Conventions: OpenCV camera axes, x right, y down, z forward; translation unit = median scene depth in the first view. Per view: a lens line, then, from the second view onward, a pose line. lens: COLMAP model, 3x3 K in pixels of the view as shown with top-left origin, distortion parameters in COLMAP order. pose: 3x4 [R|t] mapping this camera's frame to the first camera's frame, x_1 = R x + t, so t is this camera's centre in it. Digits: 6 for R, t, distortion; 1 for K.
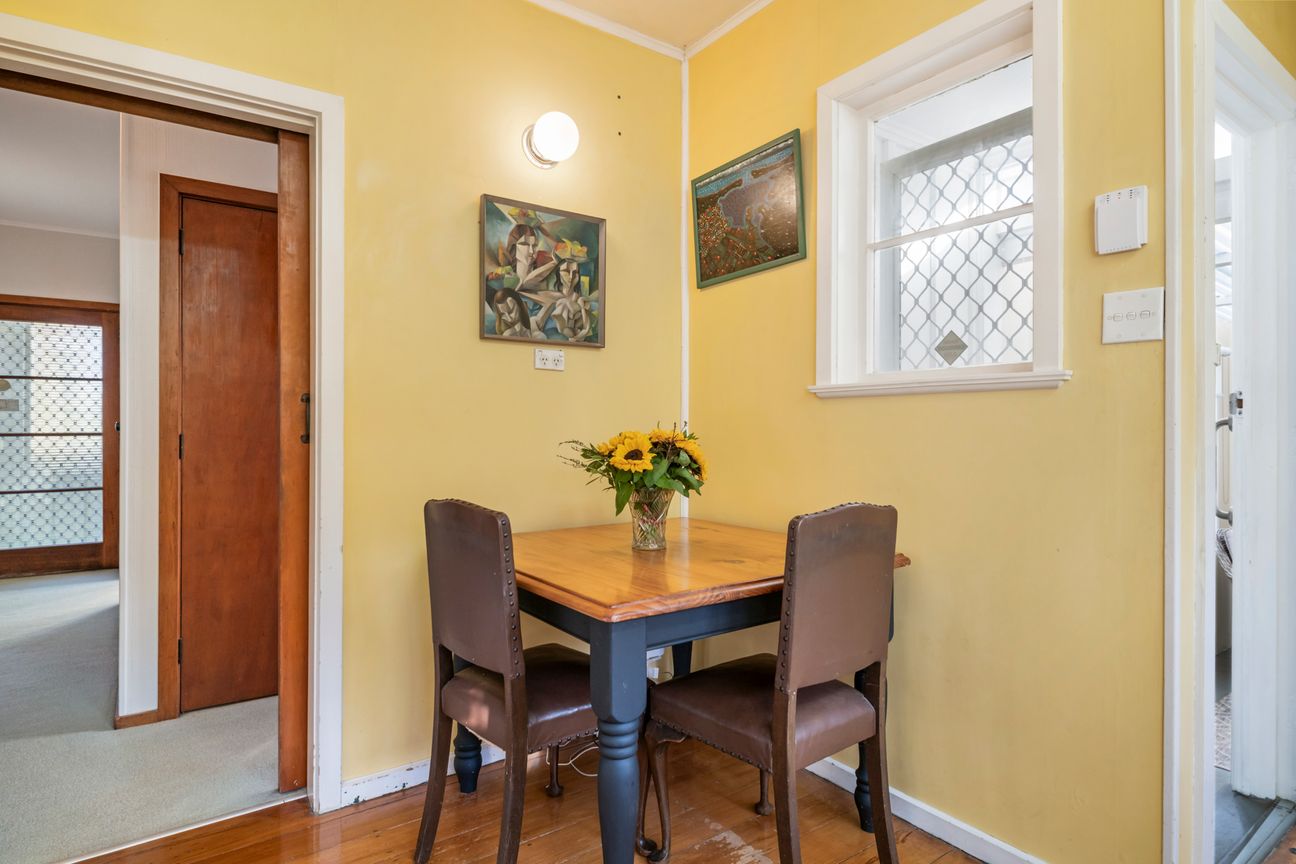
lens RADIAL K [[680.9, 0, 644.9], [0, 680.9, 430.7], [0, 0, 1]] dist [0.014050, -0.000388]
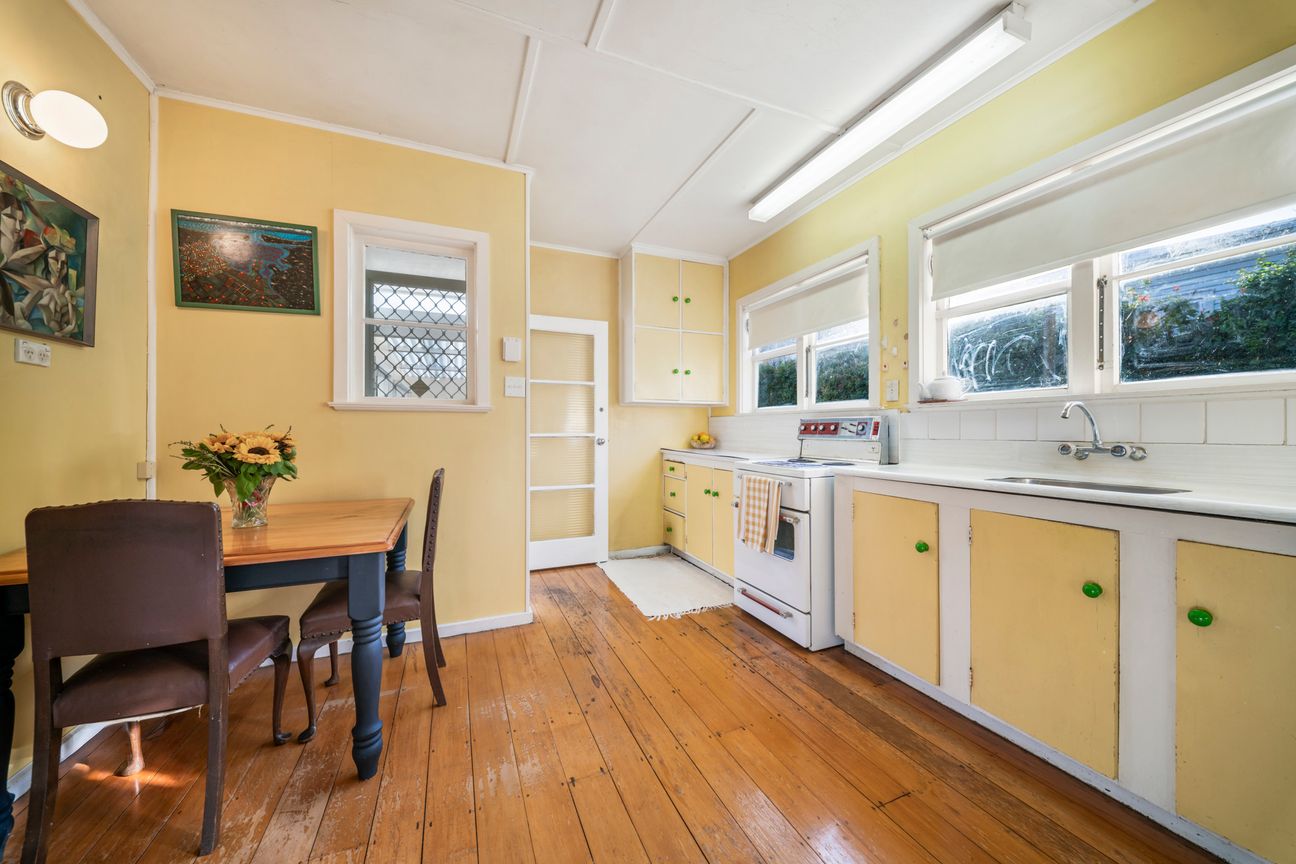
lens RADIAL K [[453.2, 0, 638.1], [0, 453.2, 430.3], [0, 0, 1]] dist [-0.006812, -0.000447]
pose [[0.228422, -0.001296, 0.973561, -0.530256], [0.002184, 0.999997, 0.000819, -0.001631], [-0.973560, 0.001939, 0.228424, 0.094328]]
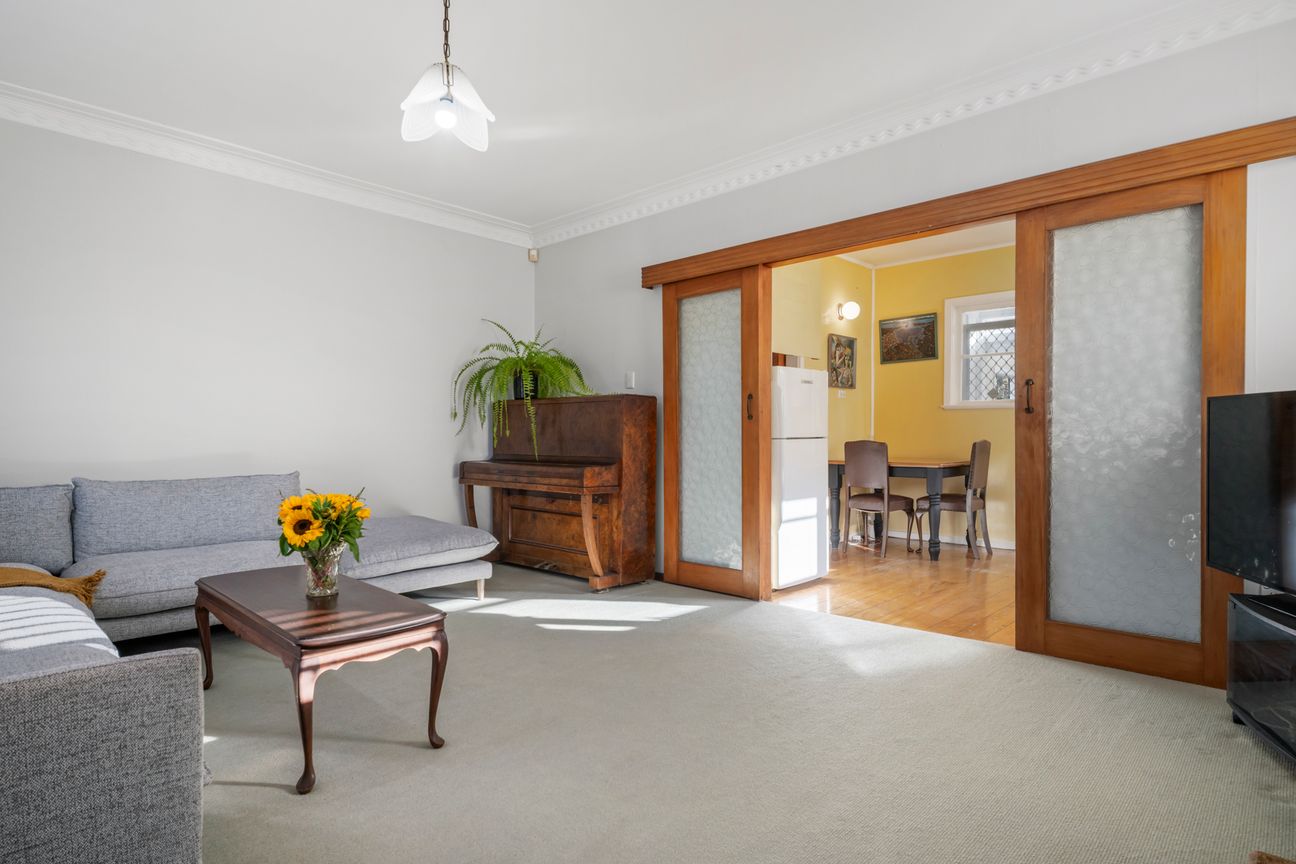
lens RADIAL K [[680.9, 0, 648.3], [0, 680.9, 449.9], [0, 0, 1]] dist [0.014050, -0.000388]
pose [[0.980827, -0.005993, 0.194789, -1.371473], [0.002130, 0.999797, 0.020034, 0.054525], [-0.194870, -0.019235, 0.980640, -1.406697]]
